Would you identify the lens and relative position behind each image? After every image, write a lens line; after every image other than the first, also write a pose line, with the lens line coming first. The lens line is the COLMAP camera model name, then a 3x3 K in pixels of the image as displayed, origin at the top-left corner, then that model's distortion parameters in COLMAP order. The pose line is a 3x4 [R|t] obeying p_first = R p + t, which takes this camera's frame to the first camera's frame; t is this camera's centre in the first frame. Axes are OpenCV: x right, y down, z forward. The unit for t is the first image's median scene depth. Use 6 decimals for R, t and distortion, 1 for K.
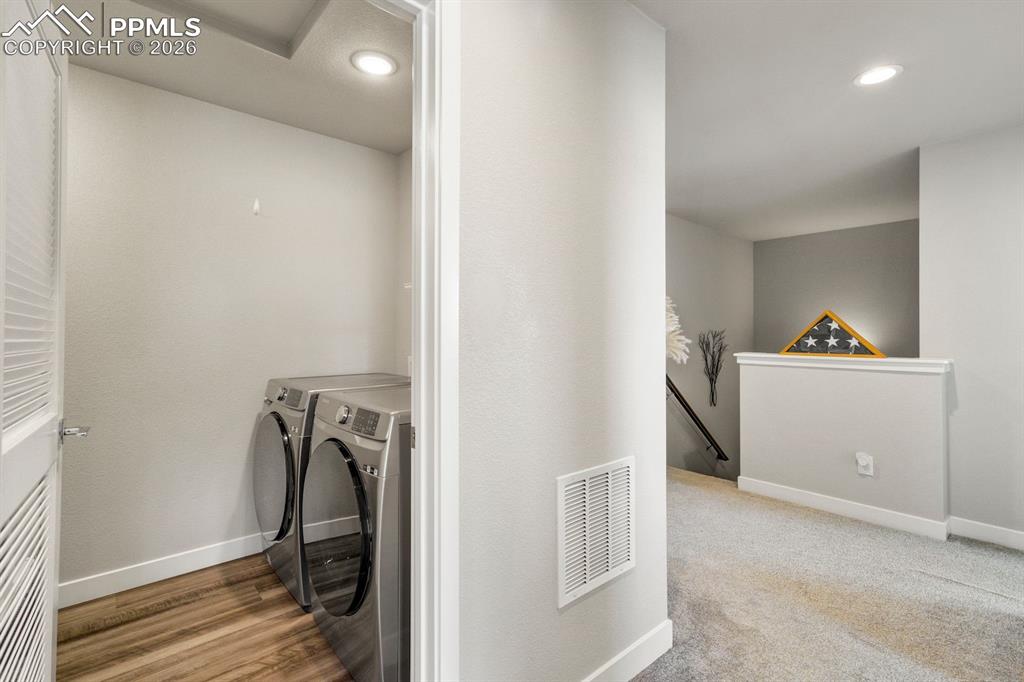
lens RADIAL K [[464.7, 0, 517.8], [0, 464.7, 322.4], [0, 0, 1]] dist [0.002779, 0.000993]
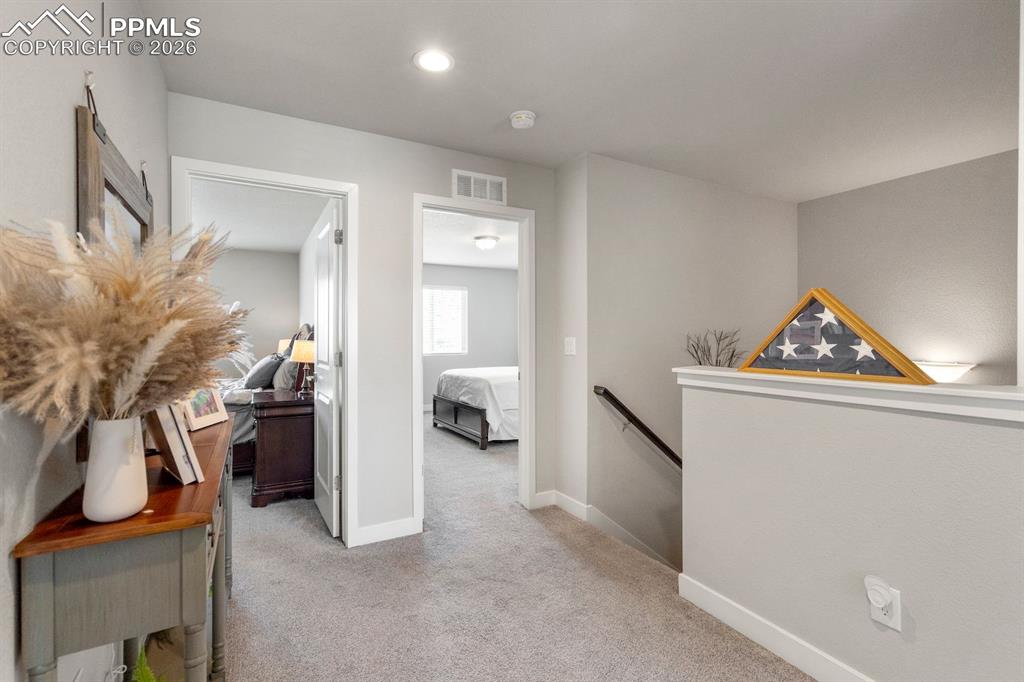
lens RADIAL K [[469.9, 0, 514.8], [0, 469.9, 329.5], [0, 0, 1]] dist [0.001747, 0.001013]
pose [[0.978683, -0.003828, -0.205343, 0.246658], [0.005537, 0.999955, 0.007750, 0.007704], [0.205304, -0.008722, 0.978659, 0.233061]]
